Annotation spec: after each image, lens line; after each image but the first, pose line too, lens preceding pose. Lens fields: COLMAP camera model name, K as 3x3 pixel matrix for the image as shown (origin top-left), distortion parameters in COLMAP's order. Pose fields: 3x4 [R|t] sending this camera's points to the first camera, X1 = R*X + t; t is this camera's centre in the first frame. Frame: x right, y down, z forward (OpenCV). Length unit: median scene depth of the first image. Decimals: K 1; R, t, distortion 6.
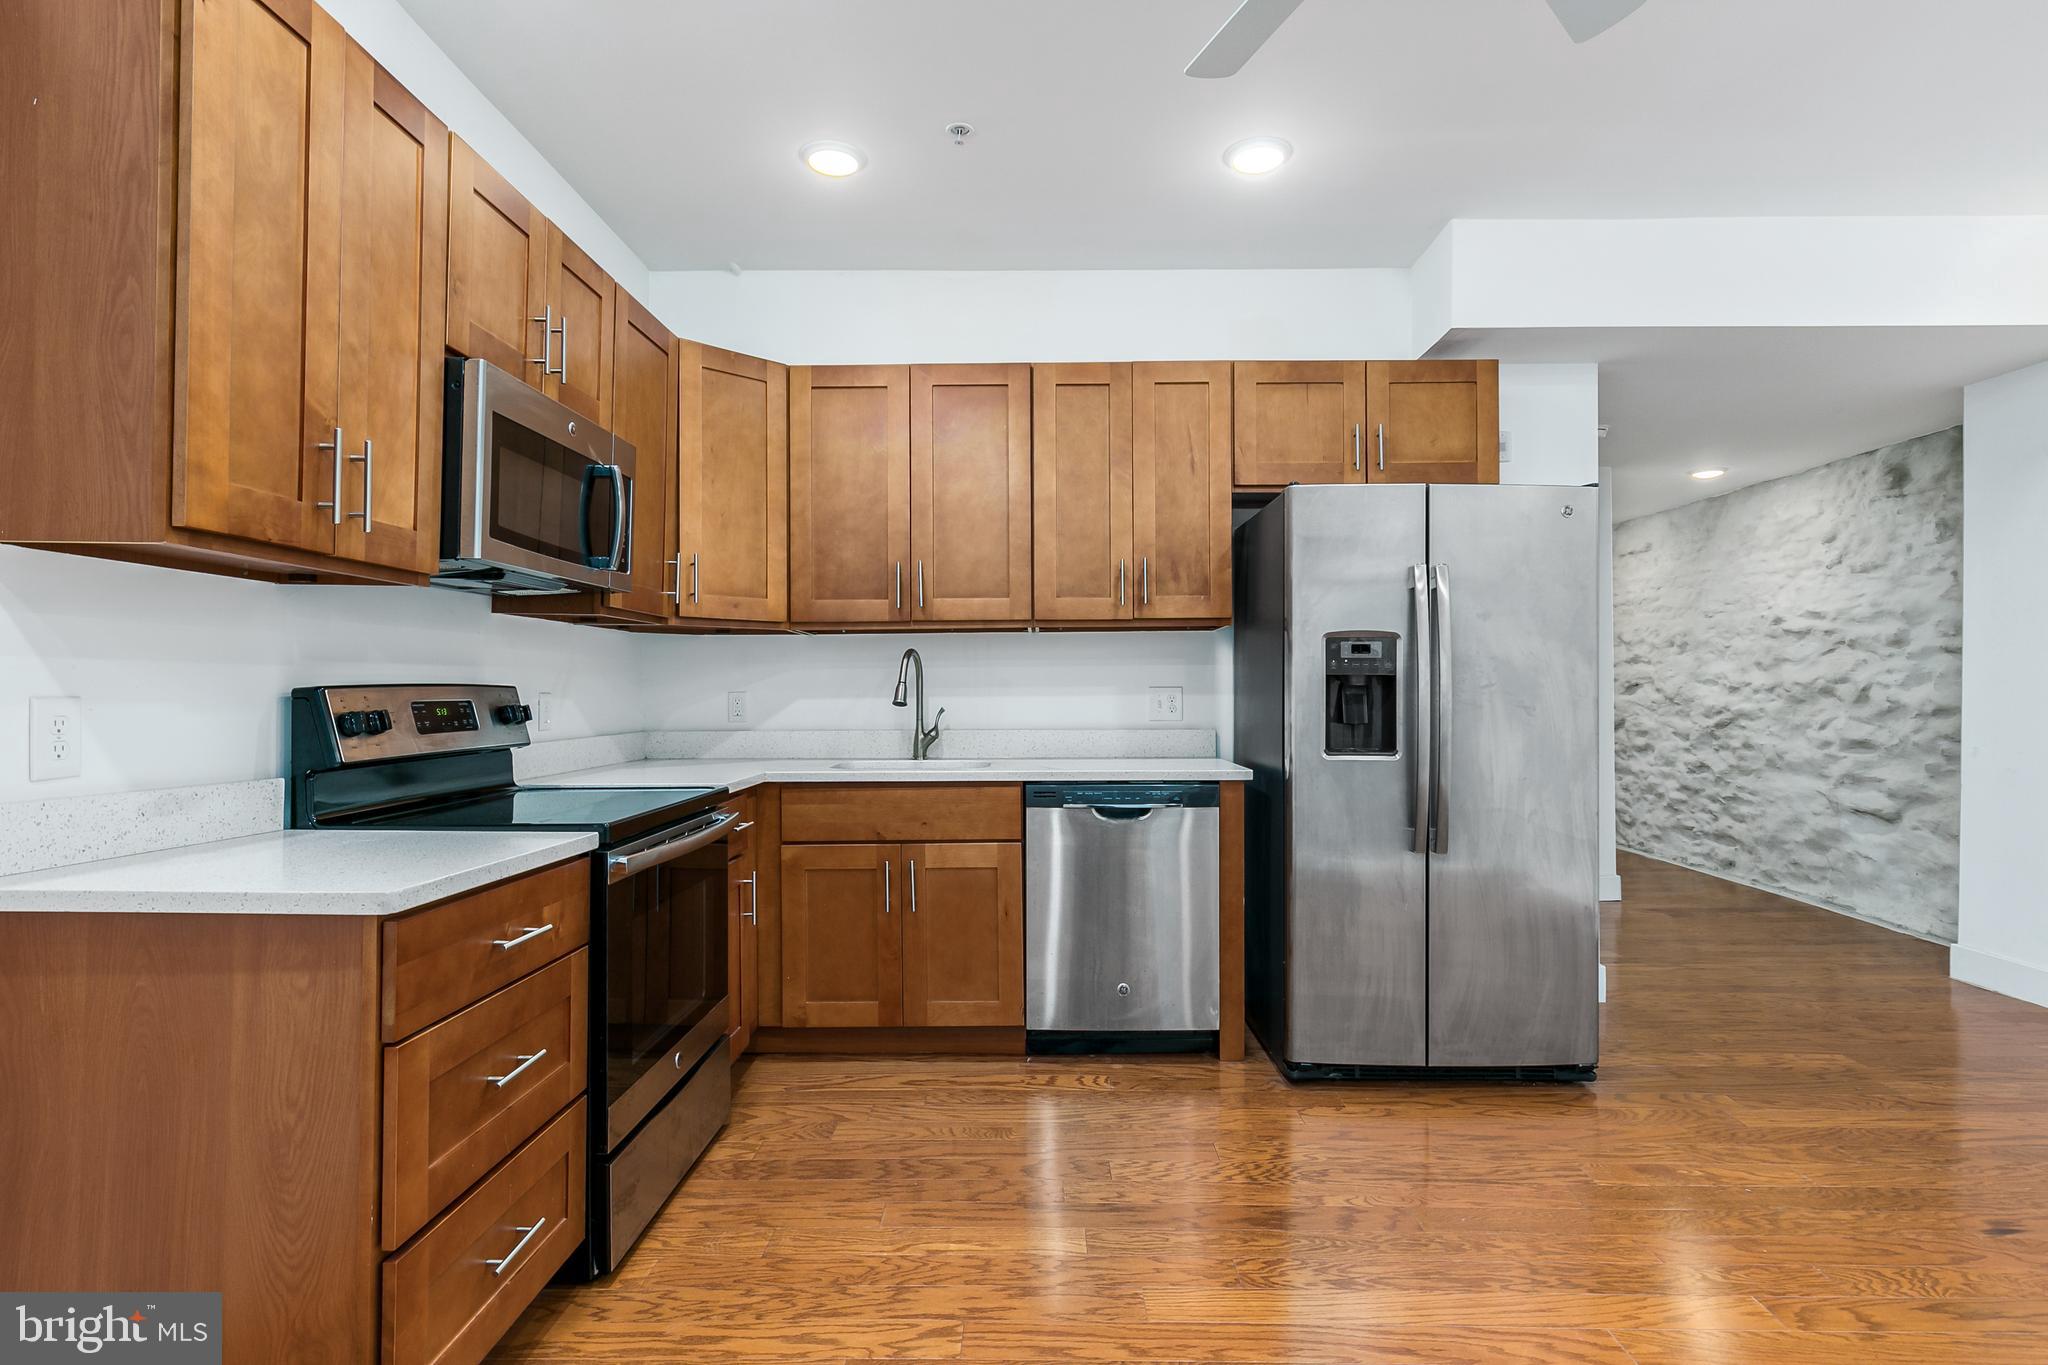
lens RADIAL K [[1033.5, 0, 1024.0], [0, 1033.5, 682.5], [0, 0, 1]] dist [-0.002886, -0.001239]
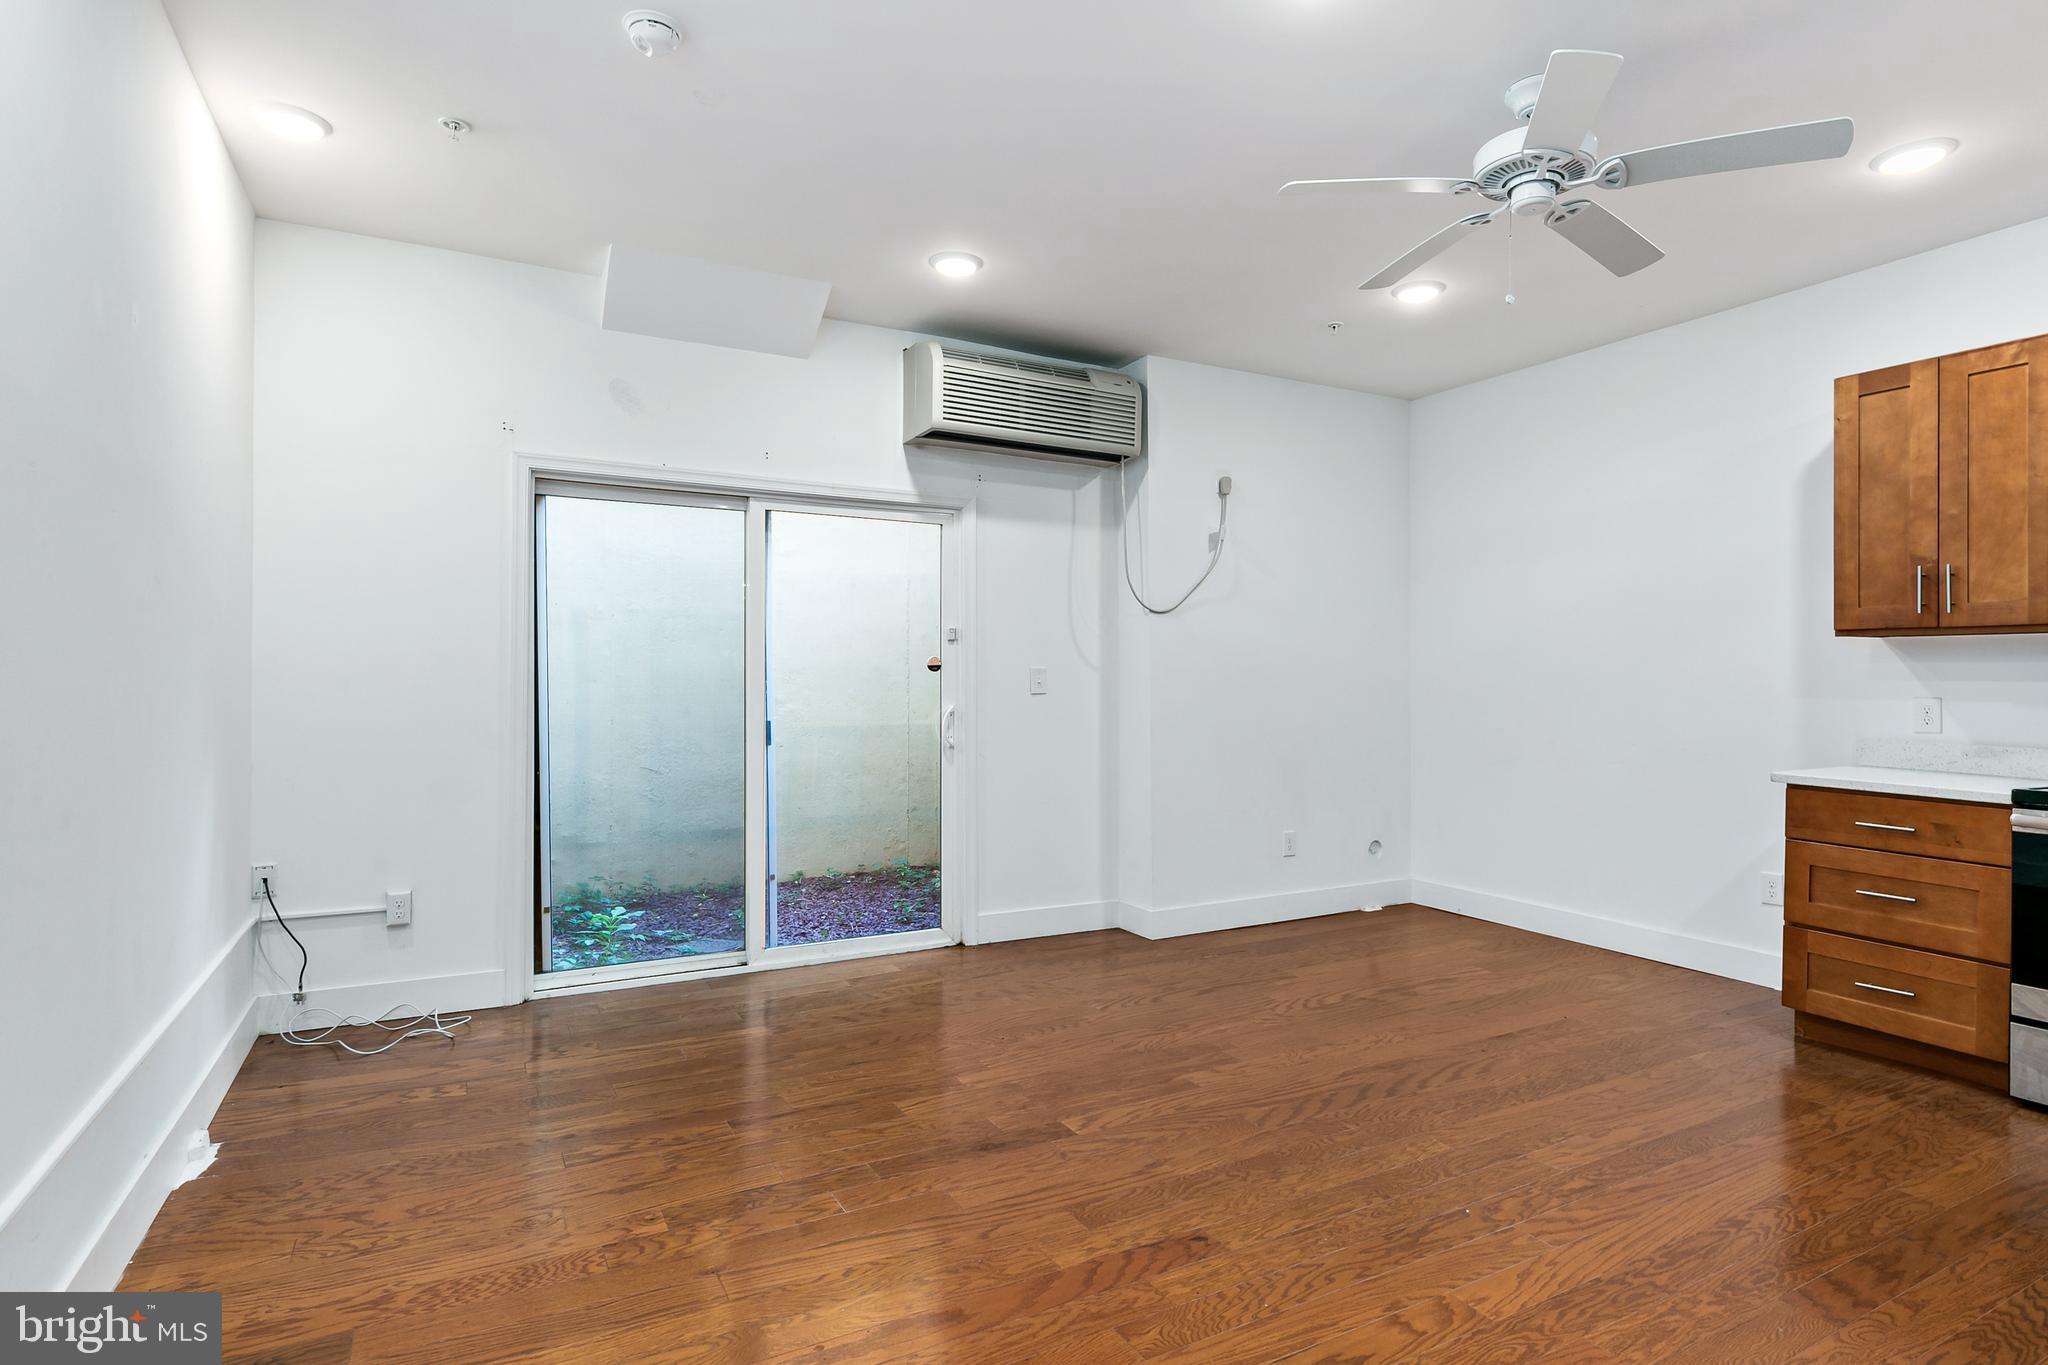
lens RADIAL K [[1010.8, 0, 1030.0], [0, 1010.8, 678.6], [0, 0, 1]] dist [-0.001219, -0.000384]
pose [[-0.874521, -0.005684, -0.484955, 1.650511], [-0.003748, 0.999981, -0.004961, -0.009067], [0.484973, -0.002521, -0.874525, 1.719860]]
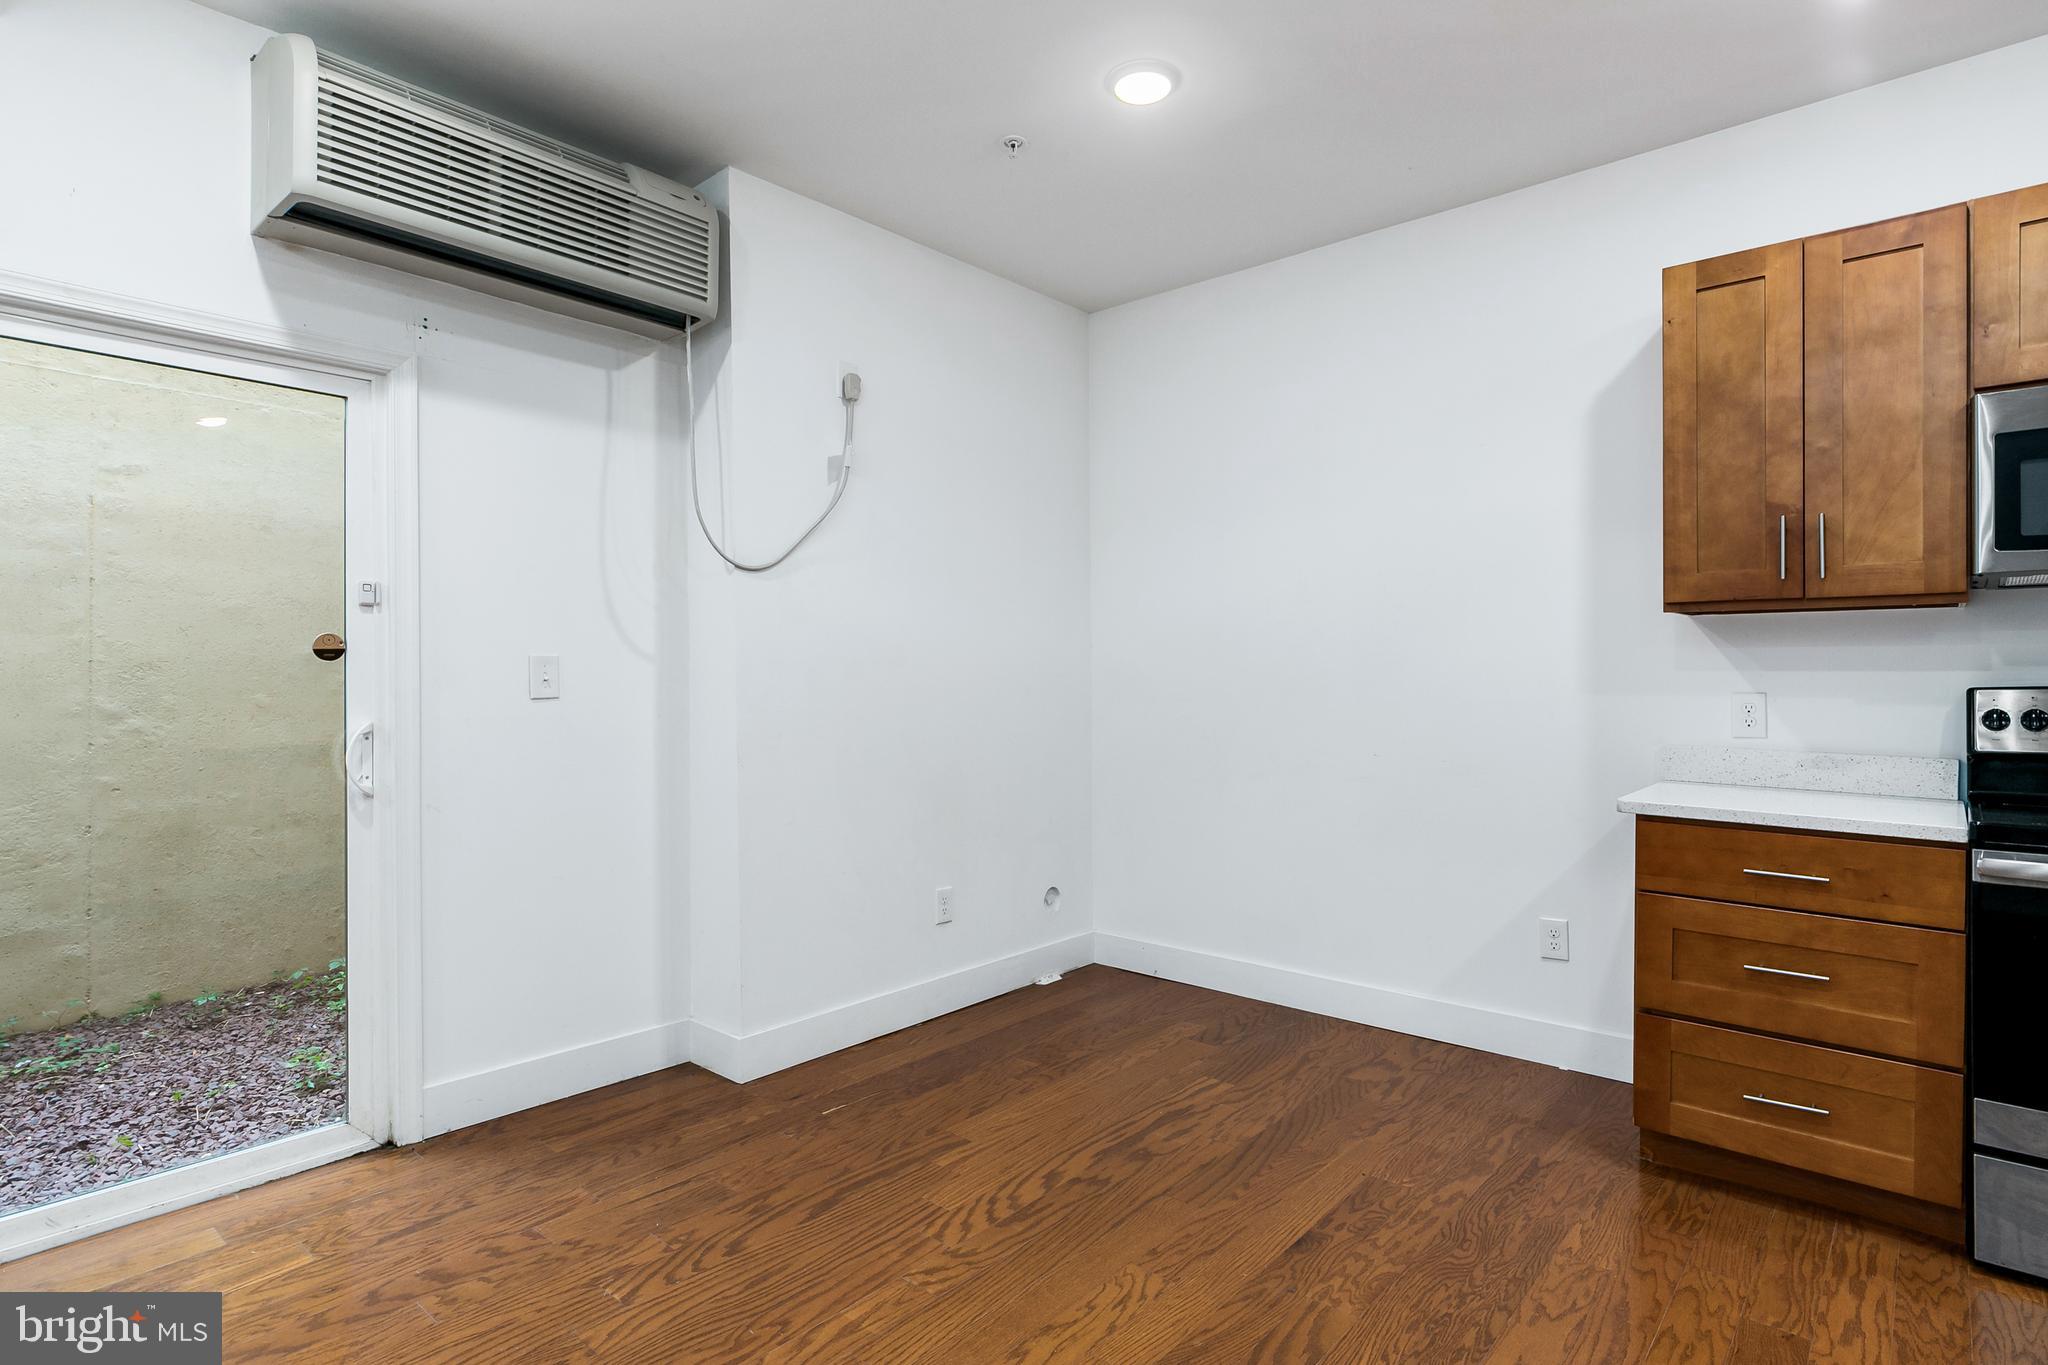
lens RADIAL K [[1010.8, 0, 1030.0], [0, 1010.8, 678.6], [0, 0, 1]] dist [-0.001219, -0.000384]
pose [[-0.641484, -0.000818, -0.767136, 1.062596], [0.002487, 0.999992, -0.003145, -0.006796], [0.767132, -0.003925, -0.641477, 1.006470]]
